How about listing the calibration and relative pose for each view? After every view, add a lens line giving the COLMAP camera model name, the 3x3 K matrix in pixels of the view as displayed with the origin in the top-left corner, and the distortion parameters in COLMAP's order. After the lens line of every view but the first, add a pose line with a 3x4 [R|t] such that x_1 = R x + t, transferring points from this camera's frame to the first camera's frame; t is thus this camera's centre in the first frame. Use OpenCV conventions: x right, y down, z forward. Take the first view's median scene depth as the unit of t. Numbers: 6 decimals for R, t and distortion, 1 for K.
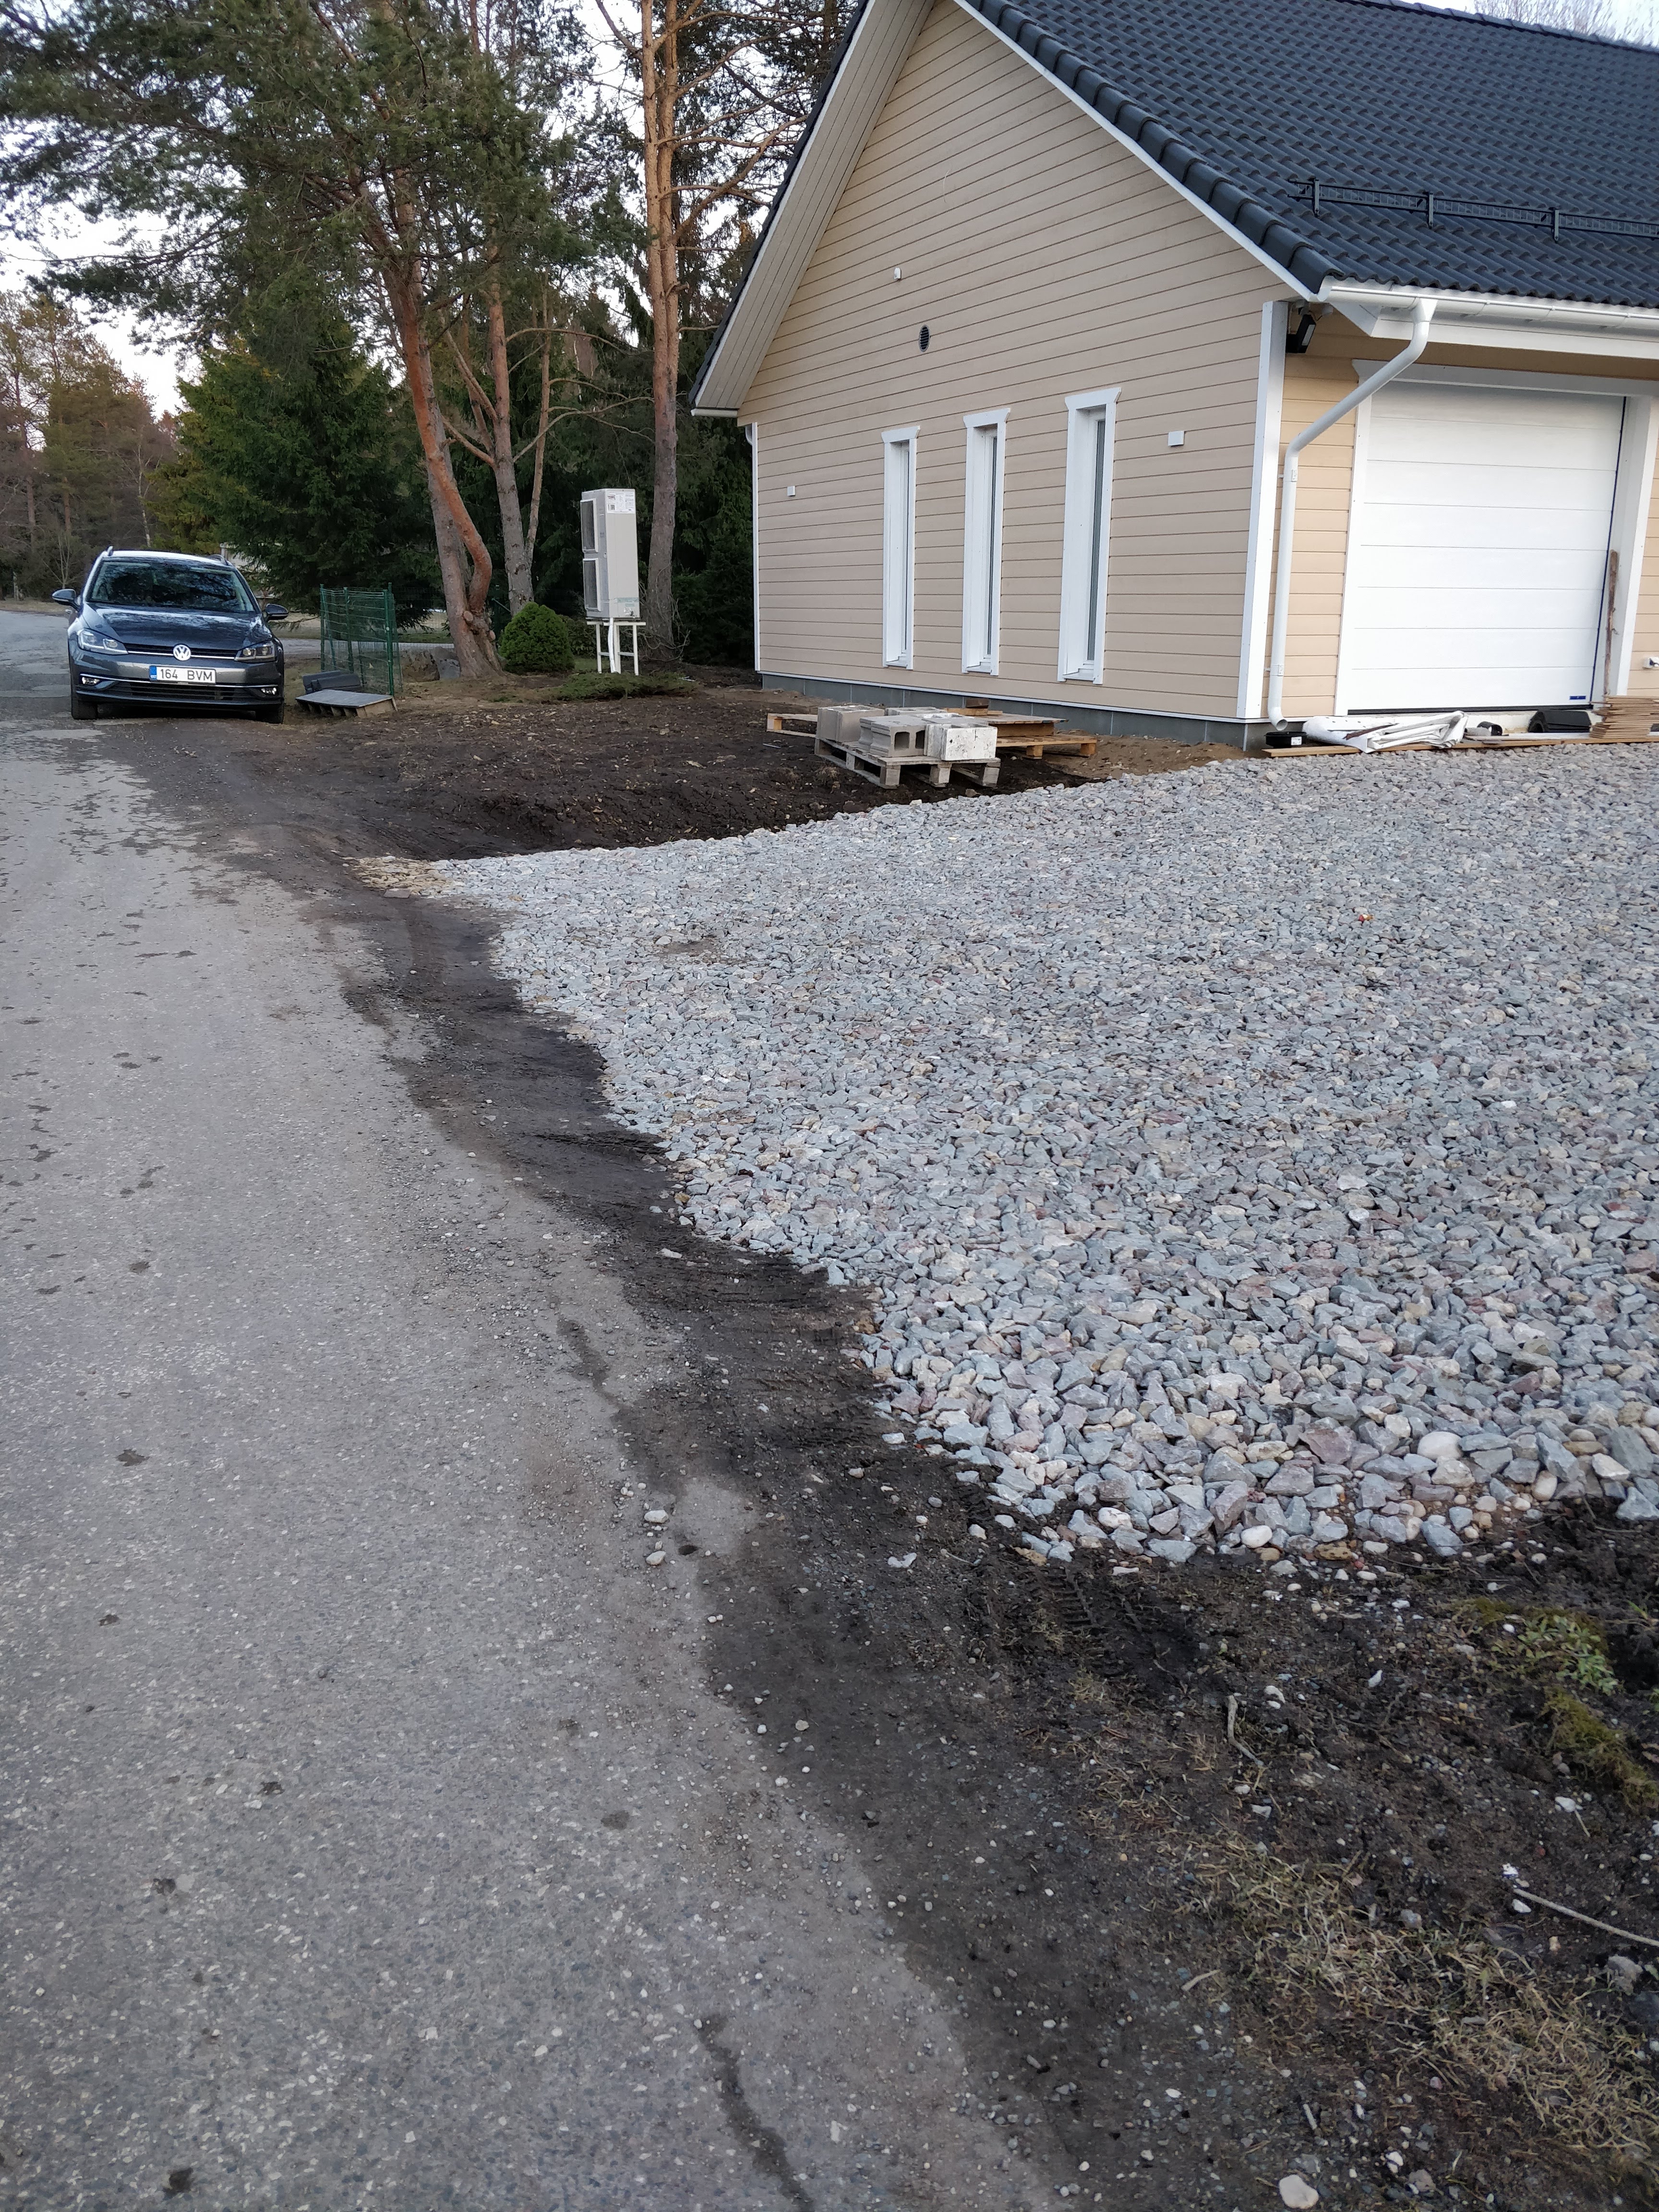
lens RADIAL K [[1780.3, 0, 829.5], [0, 1780.3, 1106.0], [0, 0, 1]] dist [0.072091, -0.139211]
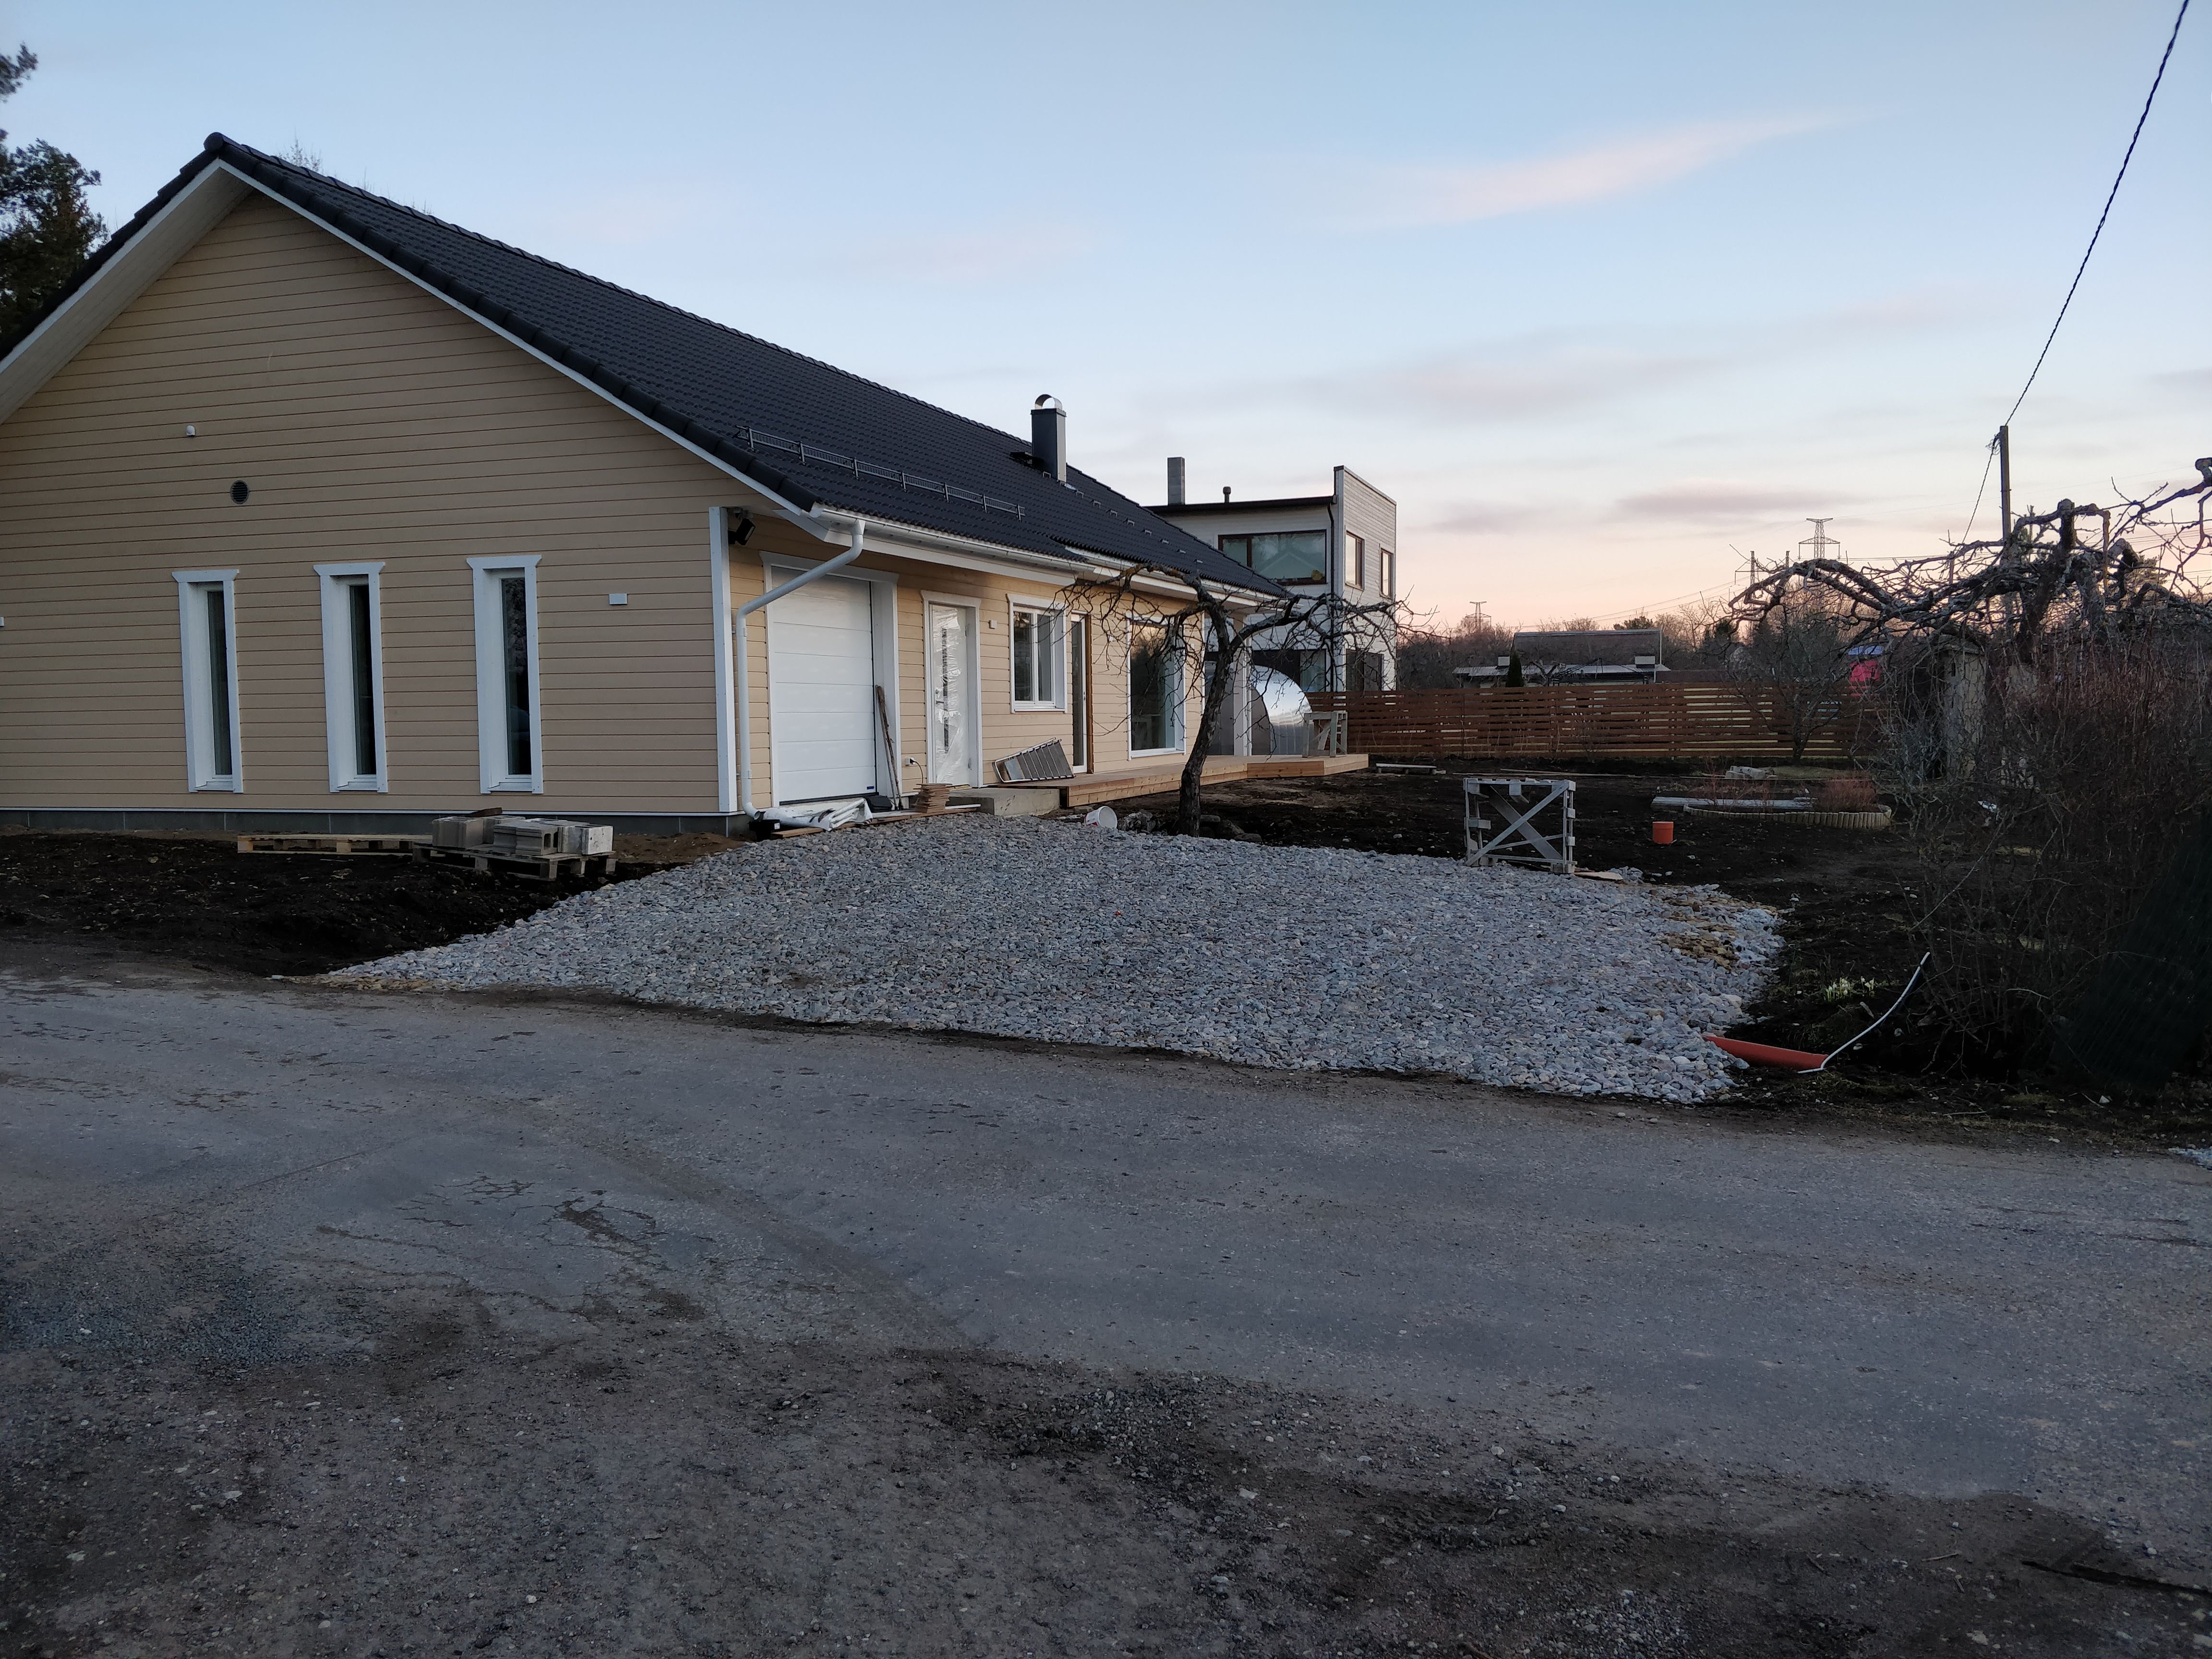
lens RADIAL K [[1780.3, 0, 1106.0], [0, 1780.3, 829.5], [0, 0, 1]] dist [0.072091, -0.139211]
pose [[0.667356, -0.061332, 0.742209, -1.318541], [0.217964, 0.969050, -0.115905, 0.003647], [-0.712129, 0.239124, 0.660069, -0.062438]]
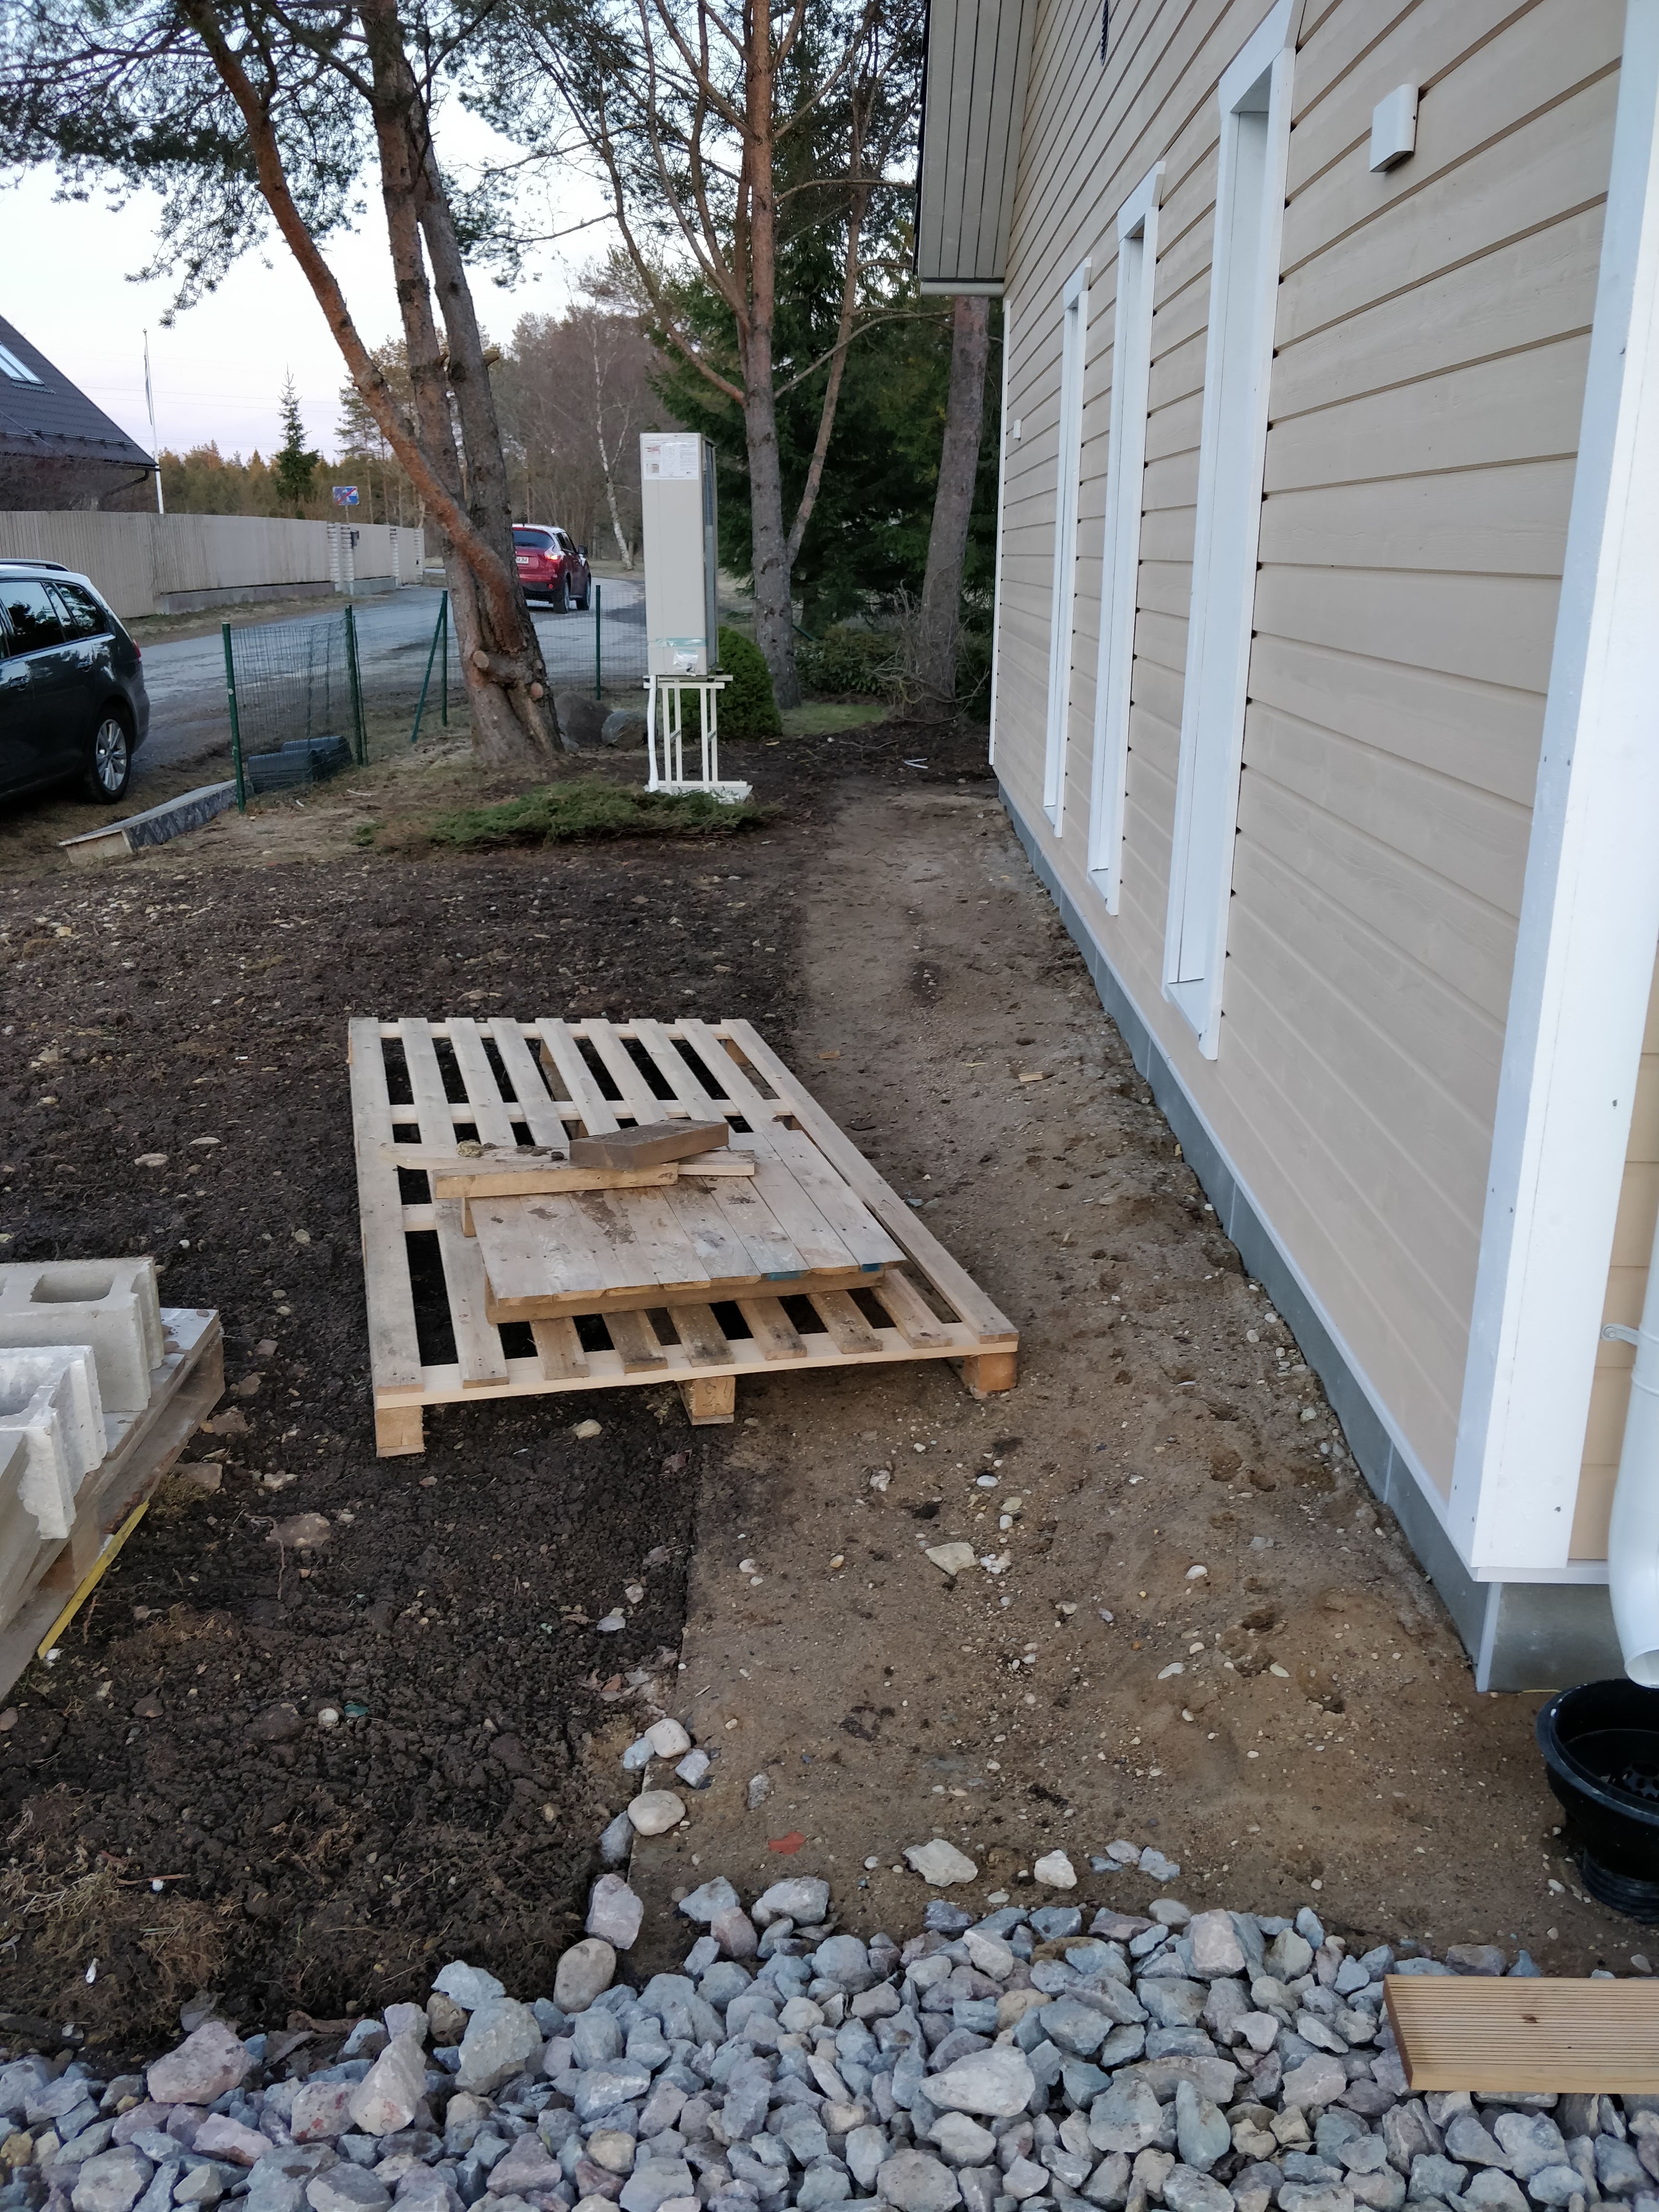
lens RADIAL K [[1780.3, 0, 829.5], [0, 1780.3, 1106.0], [0, 0, 1]] dist [0.072091, -0.139211]
pose [[0.906111, 0.126177, -0.403786, 0.599409], [-0.116752, 0.992001, 0.047989, -0.660435], [0.406611, 0.003659, 0.913594, 1.989827]]
